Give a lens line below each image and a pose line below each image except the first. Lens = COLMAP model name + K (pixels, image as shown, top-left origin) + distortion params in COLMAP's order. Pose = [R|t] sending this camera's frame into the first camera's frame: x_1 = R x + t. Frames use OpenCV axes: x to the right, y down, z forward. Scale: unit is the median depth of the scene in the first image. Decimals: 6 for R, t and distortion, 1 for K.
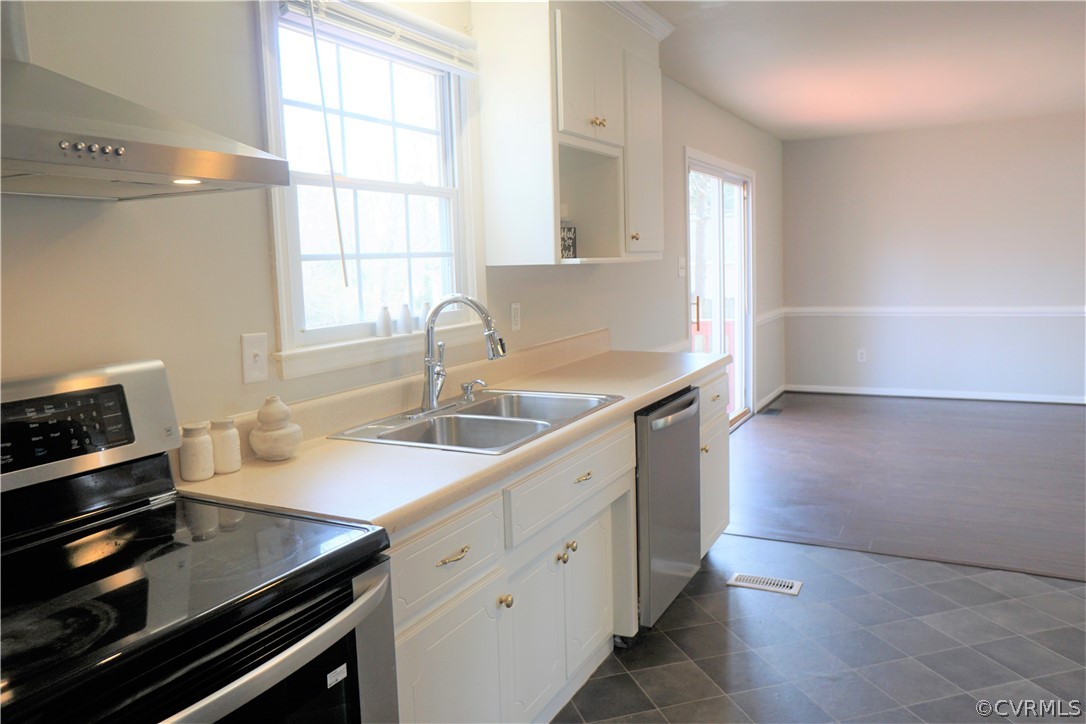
lens RADIAL K [[804.1, 0, 543.1], [0, 804.1, 353.7], [0, 0, 1]] dist [-0.066776, 0.102469]
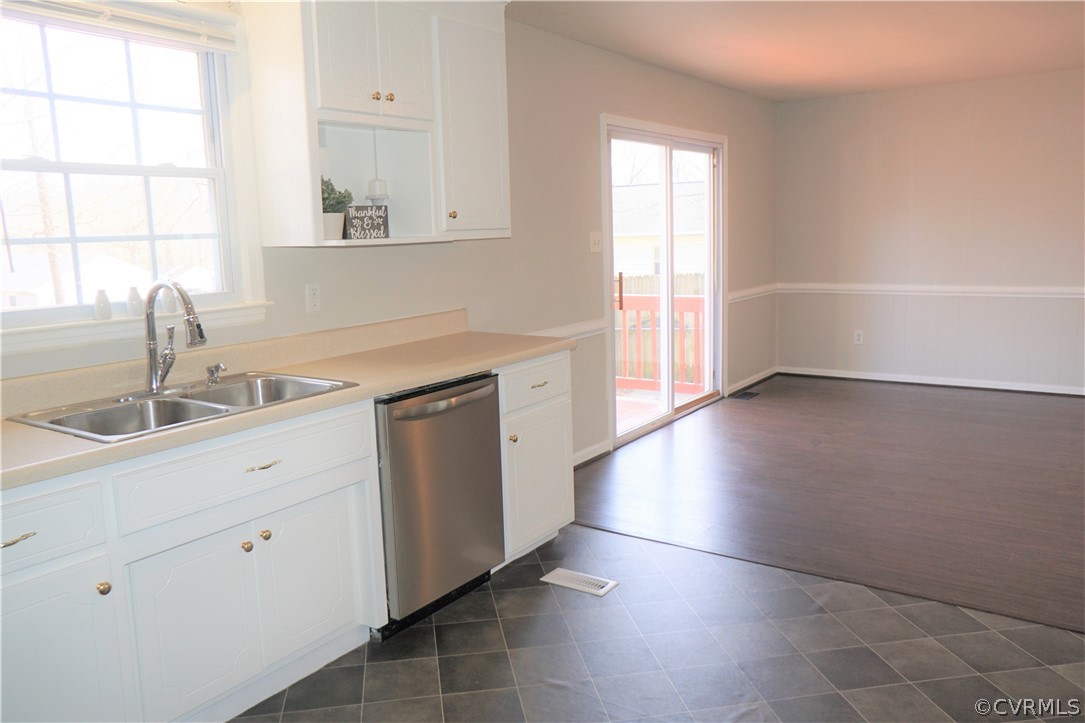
lens RADIAL K [[829.8, 0, 540.4], [0, 829.8, 350.4], [0, 0, 1]] dist [-0.073316, 0.110777]
pose [[0.992212, 0.021529, -0.122688, 0.410493], [-0.017335, 0.999232, 0.035152, -0.024366], [0.123350, -0.032751, 0.991823, 0.034324]]
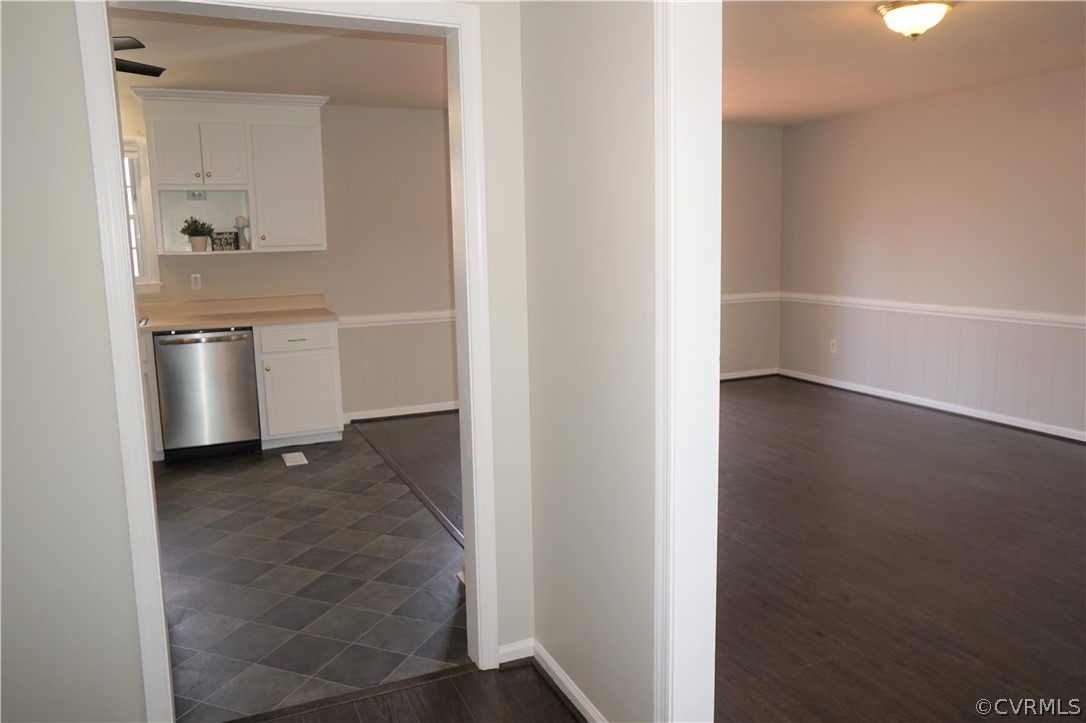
lens RADIAL K [[779.0, 0, 543.0], [0, 779.0, 361.5], [0, 0, 1]] dist [-0.065275, 0.087351]
pose [[0.789354, 0.117666, -0.602556, 1.864013], [-0.079196, 0.992777, 0.090120, -0.097234], [0.608808, -0.023416, 0.792972, 0.097729]]
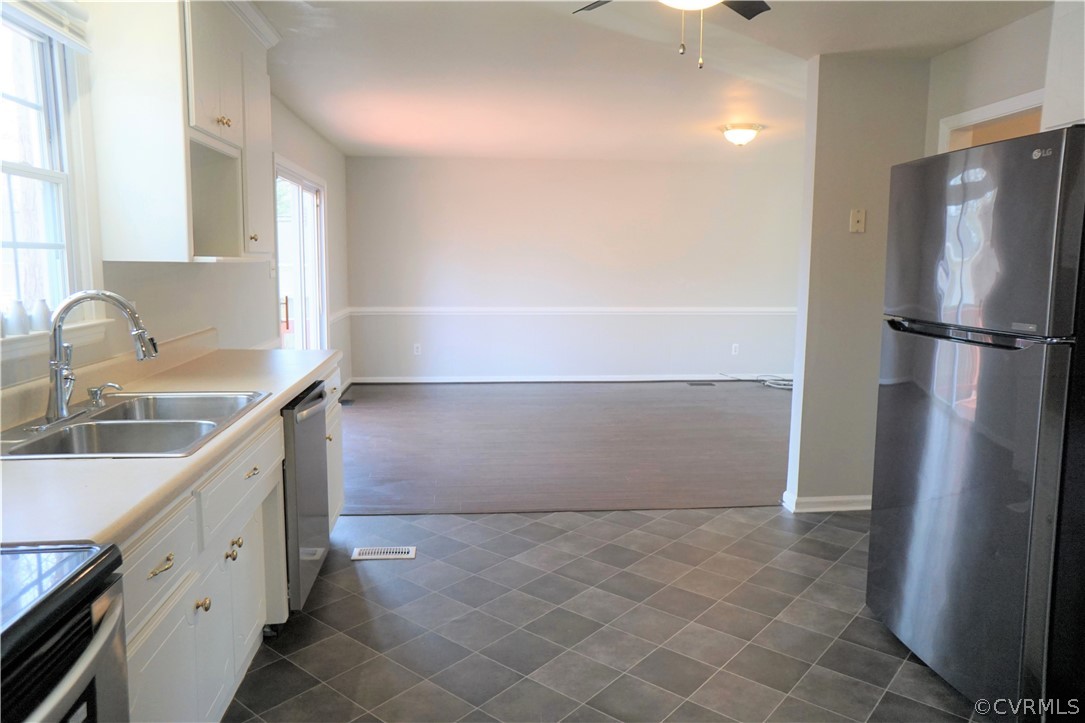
lens RADIAL K [[745.4, 0, 539.7], [0, 745.4, 351.0], [0, 0, 1]] dist [-0.074629, 0.104805]
pose [[0.833630, -0.026279, 0.551698, -0.126175], [0.025883, 0.999629, 0.008505, 0.000998], [-0.551717, 0.007189, 0.834001, 0.012816]]
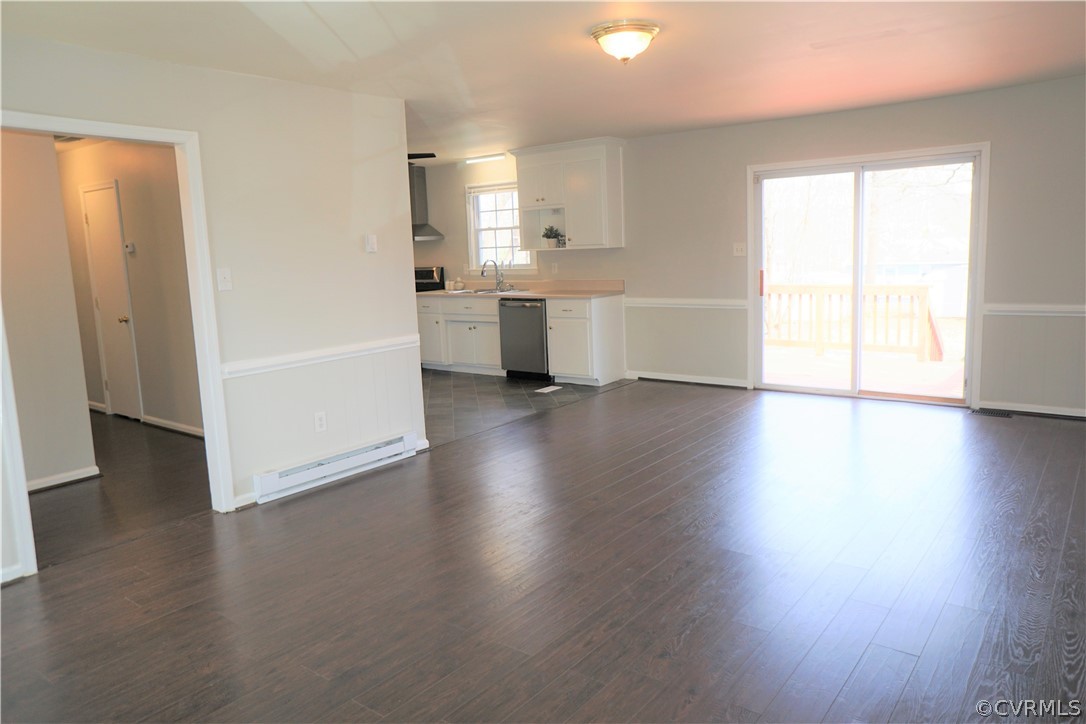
lens RADIAL K [[765.1, 0, 534.6], [0, 765.1, 354.0], [0, 0, 1]] dist [-0.050931, 0.085555]
pose [[-0.178649, 0.182092, -0.966916, 2.911145], [-0.067636, 0.978128, 0.196700, -0.304006], [0.981585, 0.100539, -0.162426, 1.560546]]
